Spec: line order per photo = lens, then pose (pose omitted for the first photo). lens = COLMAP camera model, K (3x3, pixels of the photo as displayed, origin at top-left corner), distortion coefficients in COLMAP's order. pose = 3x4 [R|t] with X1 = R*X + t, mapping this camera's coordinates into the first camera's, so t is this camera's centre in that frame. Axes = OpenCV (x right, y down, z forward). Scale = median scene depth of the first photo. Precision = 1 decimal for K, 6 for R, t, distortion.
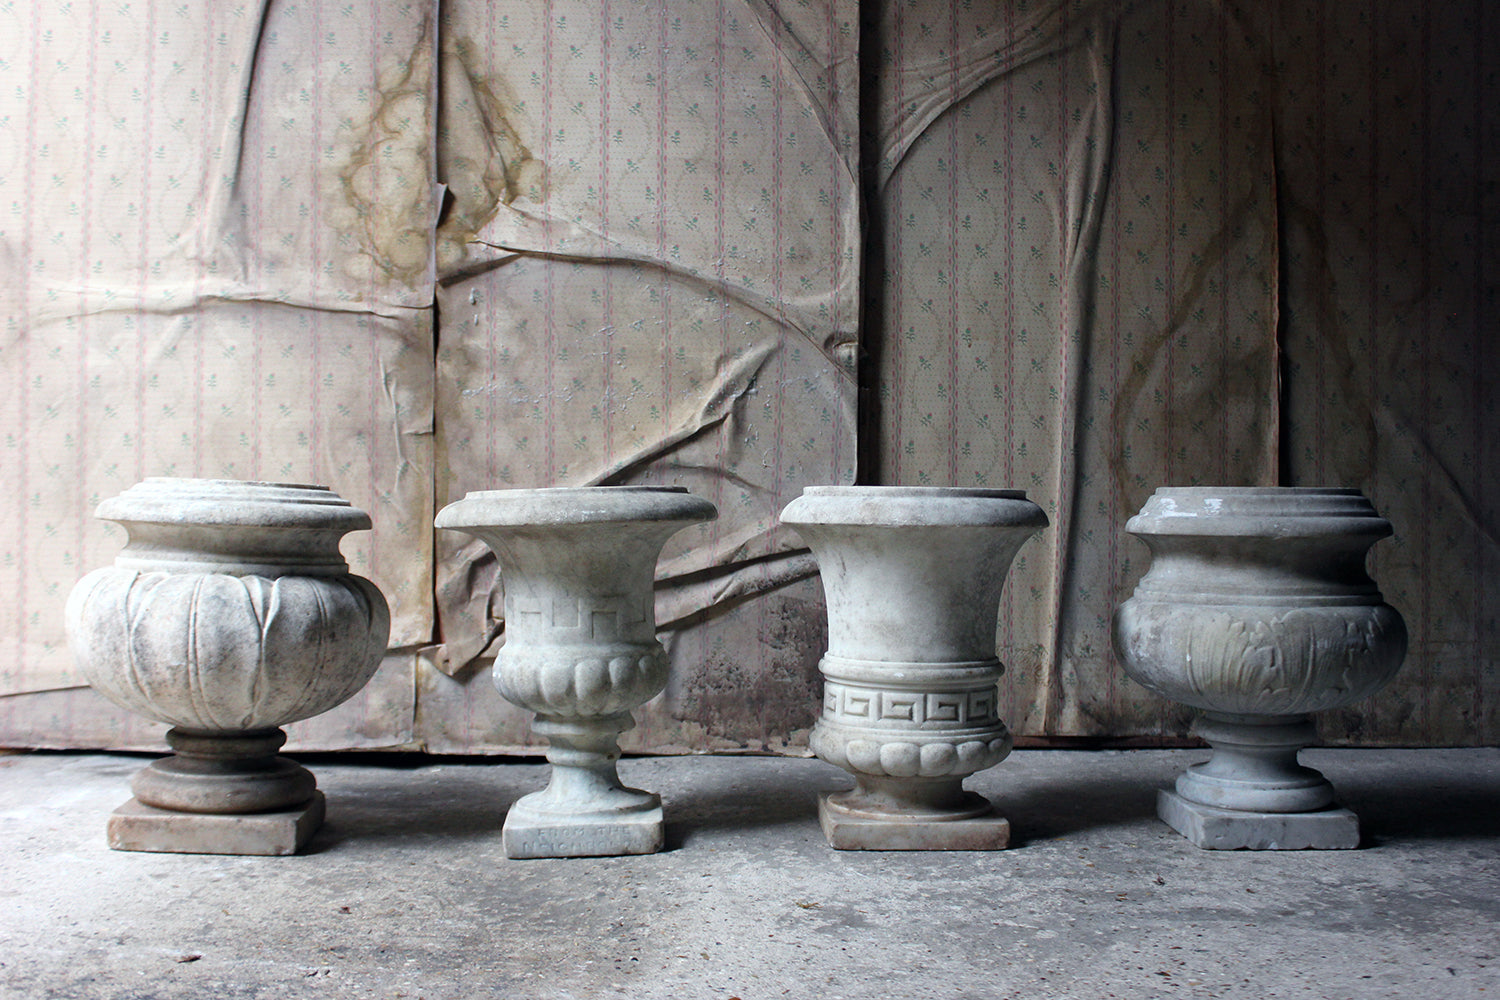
lens RADIAL K [[1660.5, 0, 750.6], [0, 1660.5, 485.8], [0, 0, 1]] dist [-0.153280, 0.189974]
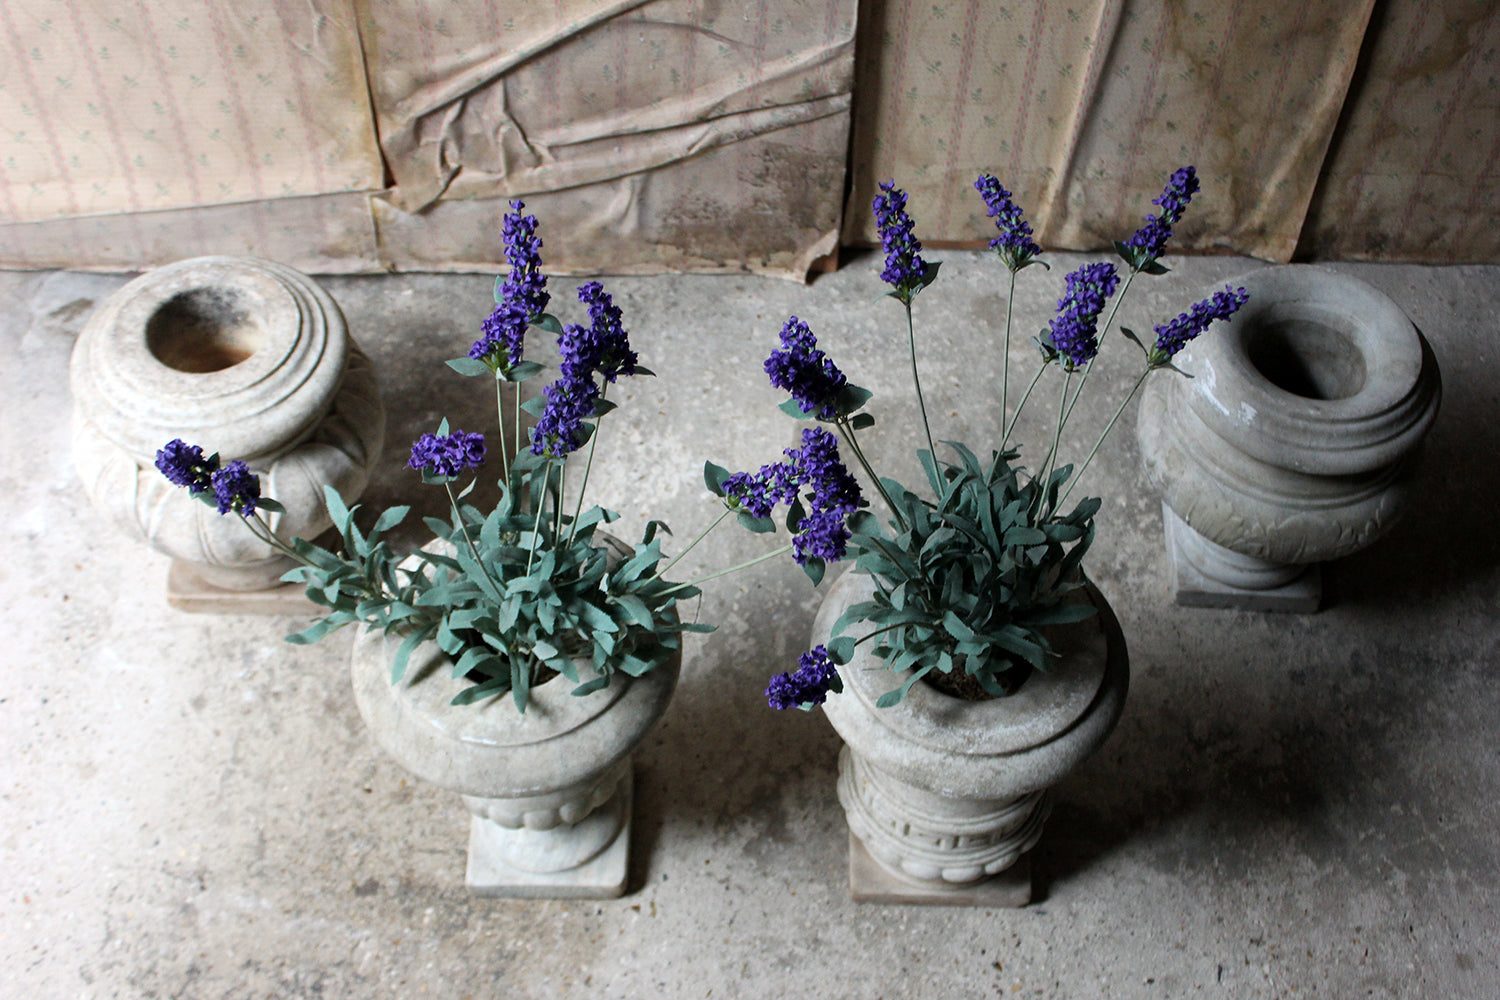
lens RADIAL K [[1810.6, 0, 759.0], [0, 1810.6, 508.8], [0, 0, 1]] dist [-0.117416, 0.189928]
pose [[0.998991, 0.042412, -0.014788, 0.038942], [-0.013141, 0.590806, 0.806707, -0.604636], [0.042951, -0.805698, 0.590767, 0.262504]]
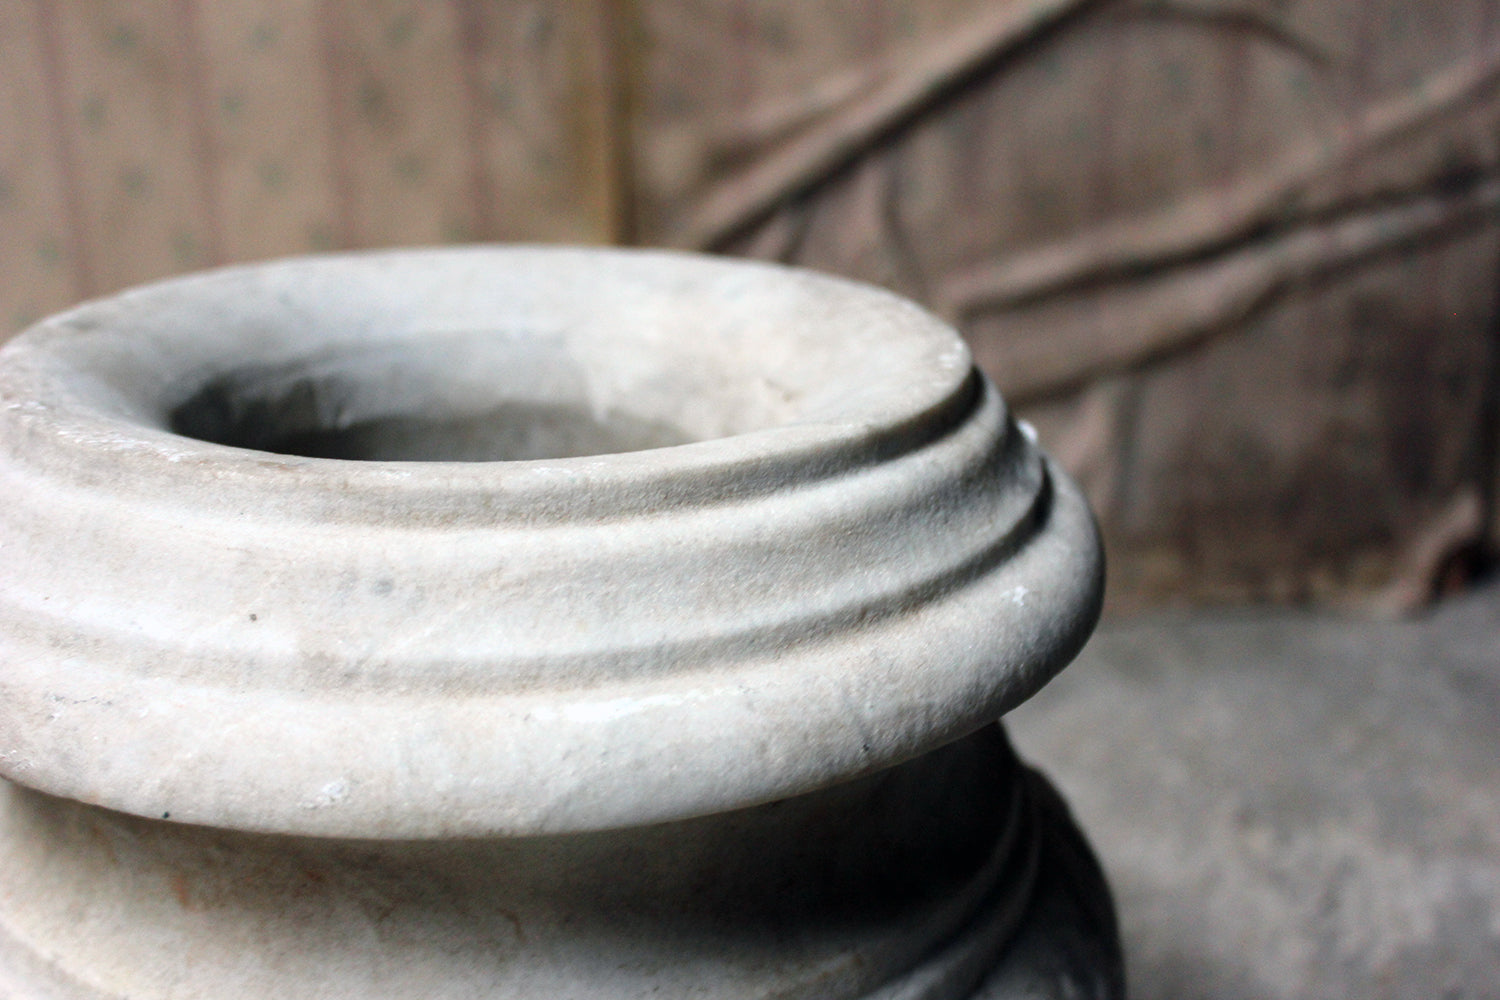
lens RADIAL K [[1653.6, 0, 753.0], [0, 1653.6, 503.6], [0, 0, 1]] dist [-0.115250, 0.130517]
pose [[0.998690, -0.029271, 0.041960, -0.175256], [0.013089, 0.939044, 0.343549, -0.039081], [-0.049458, -0.342550, 0.938197, 0.549511]]
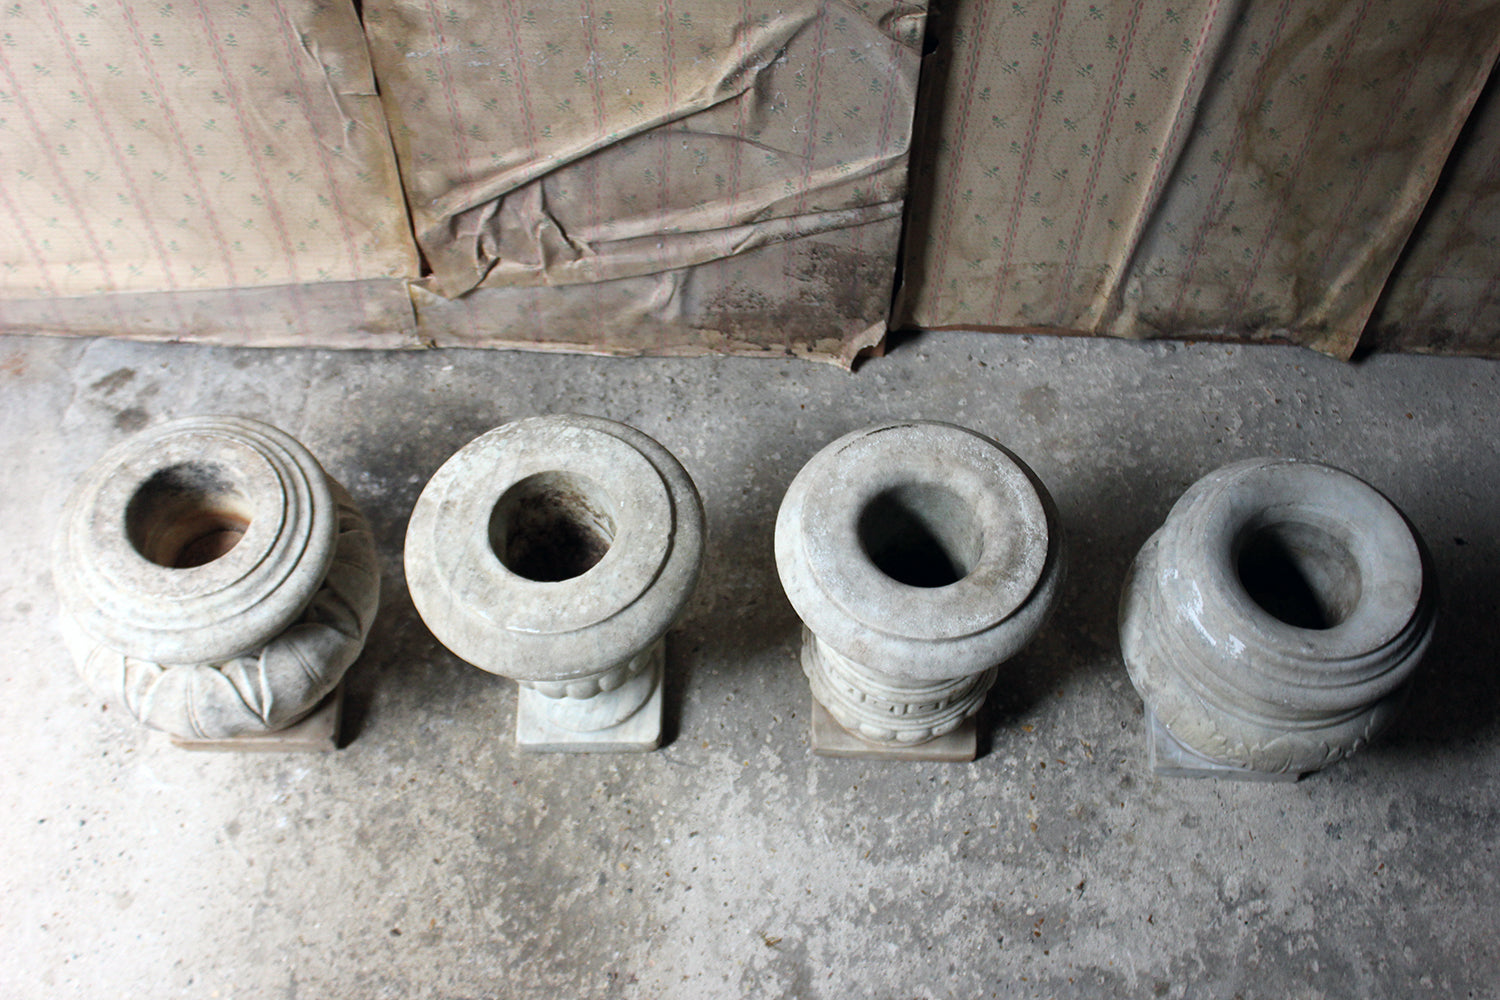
lens RADIAL K [[1653.6, 0, 753.0], [0, 1653.6, 503.6], [0, 0, 1]] dist [-0.115250, 0.130517]
pose [[0.996480, 0.071218, -0.044233, 0.036169], [0.003513, 0.491670, 0.870775, -0.616927], [0.083763, -0.867865, 0.489688, 0.457278]]
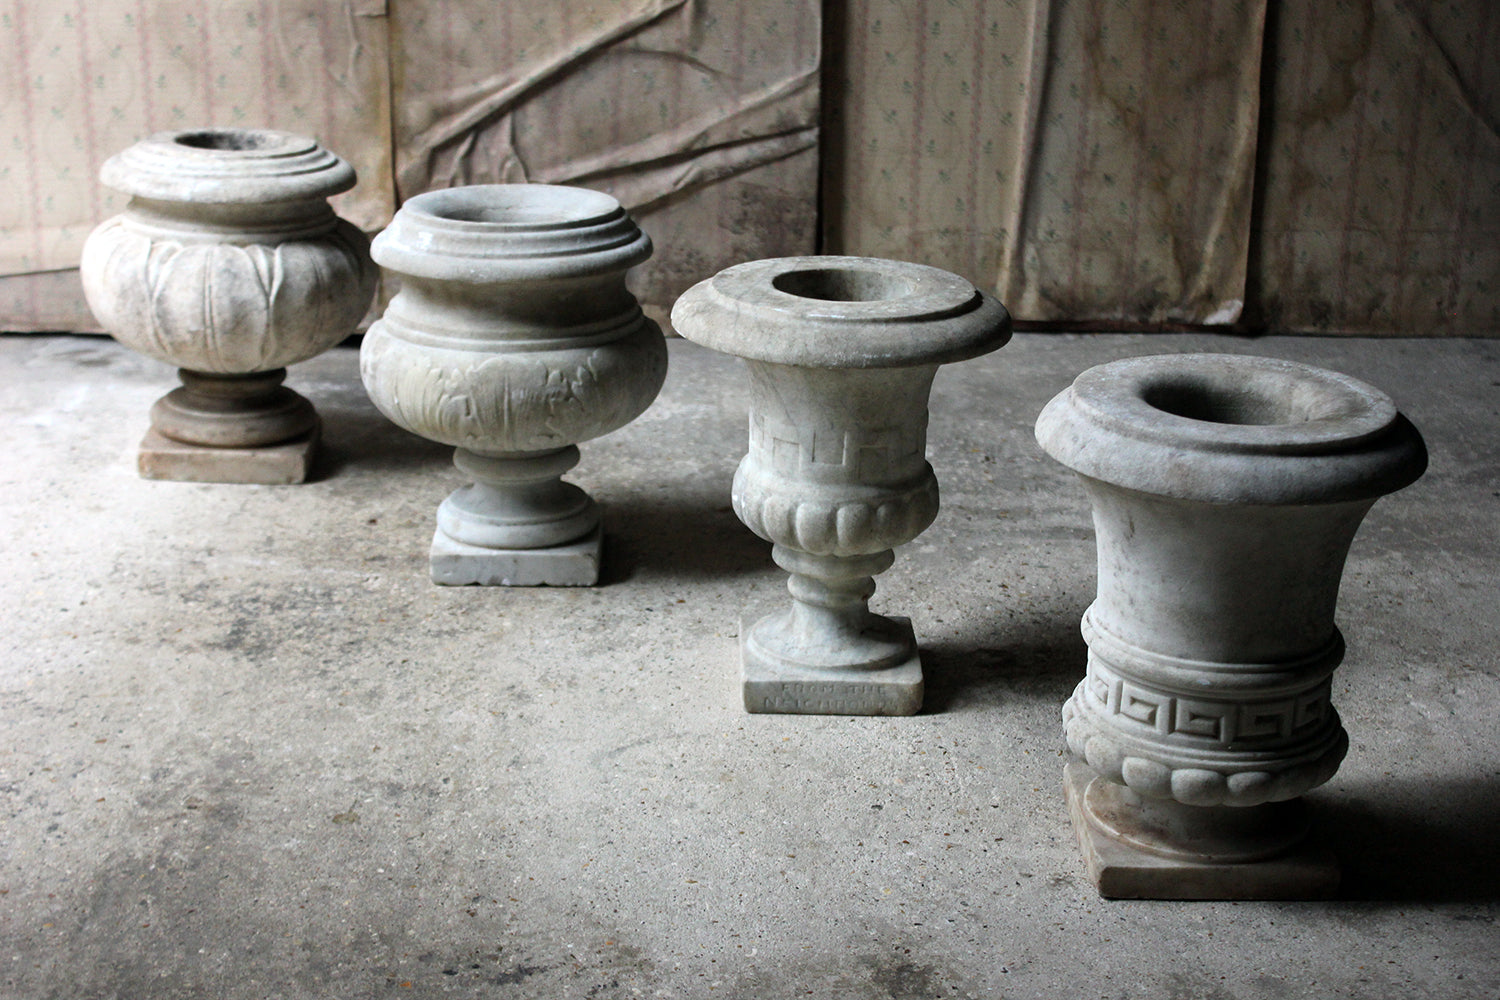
lens RADIAL K [[2367.1, 0, 750.0], [0, 2367.1, 500.0], [0, 0, 1]] dist [-0.049911, 0.143169]
pose [[0.999922, 0.011351, -0.005140, 0.032904], [-0.009071, 0.945926, 0.324256, -0.214412], [0.008542, -0.324184, 0.945956, -0.409701]]
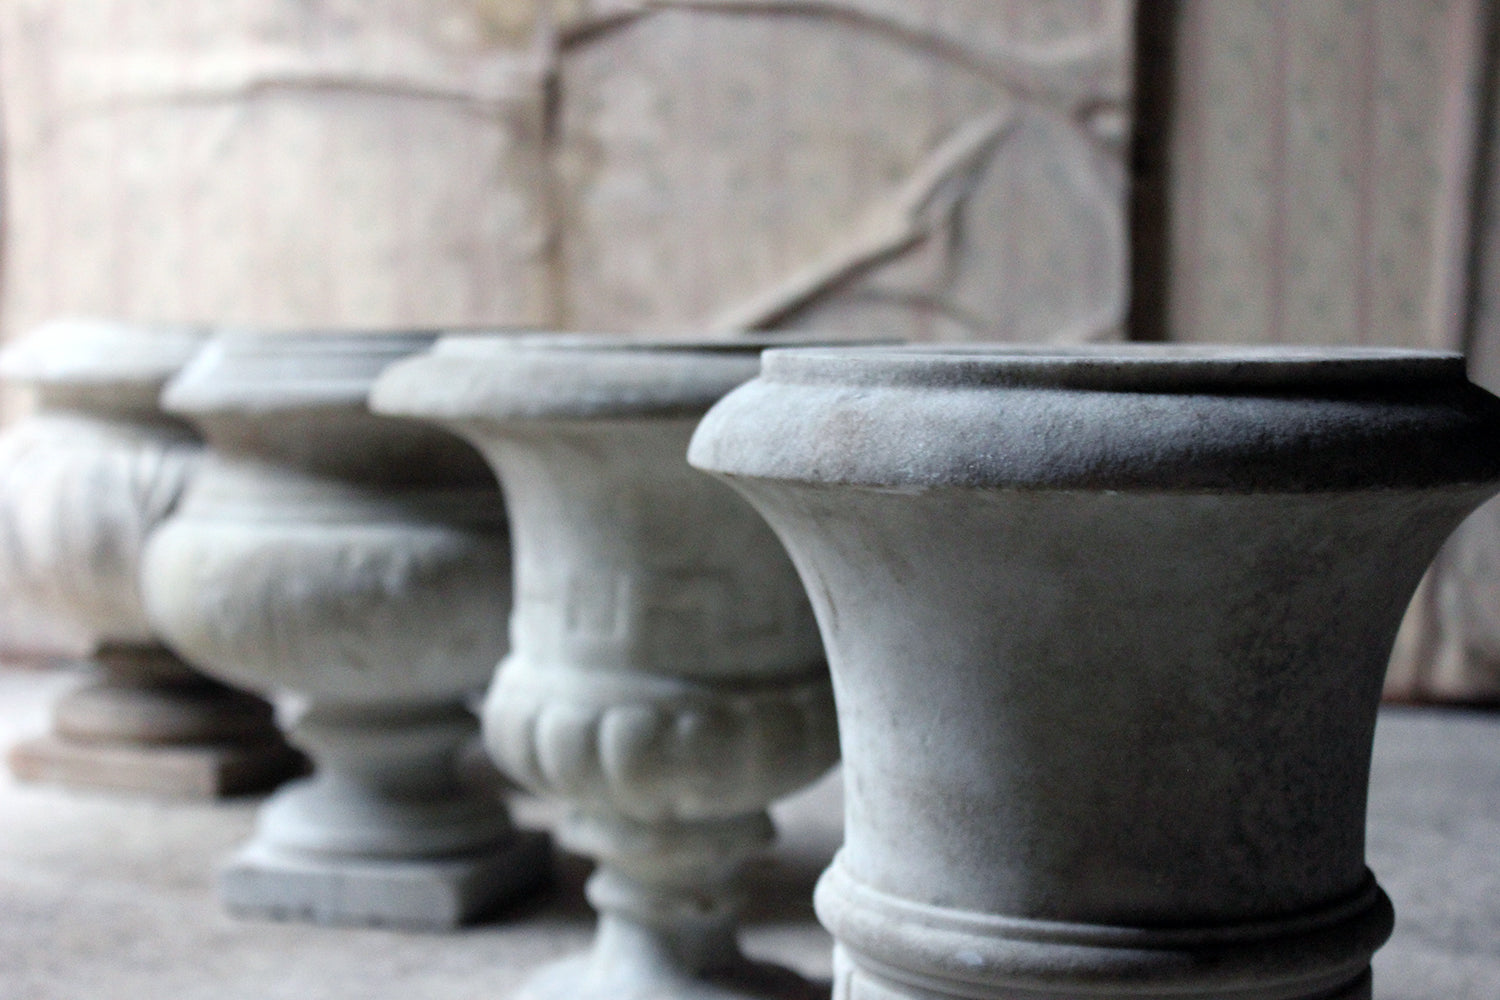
lens RADIAL K [[2540.2, 0, 750.0], [0, 2540.2, 500.0], [0, 0, 1]] dist [-0.024736, 0.020322]
pose [[0.949043, 0.015109, -0.314783, 0.252221], [0.010308, 0.996827, 0.078922, -0.010404], [0.314977, -0.078145, 0.945877, -0.056360]]
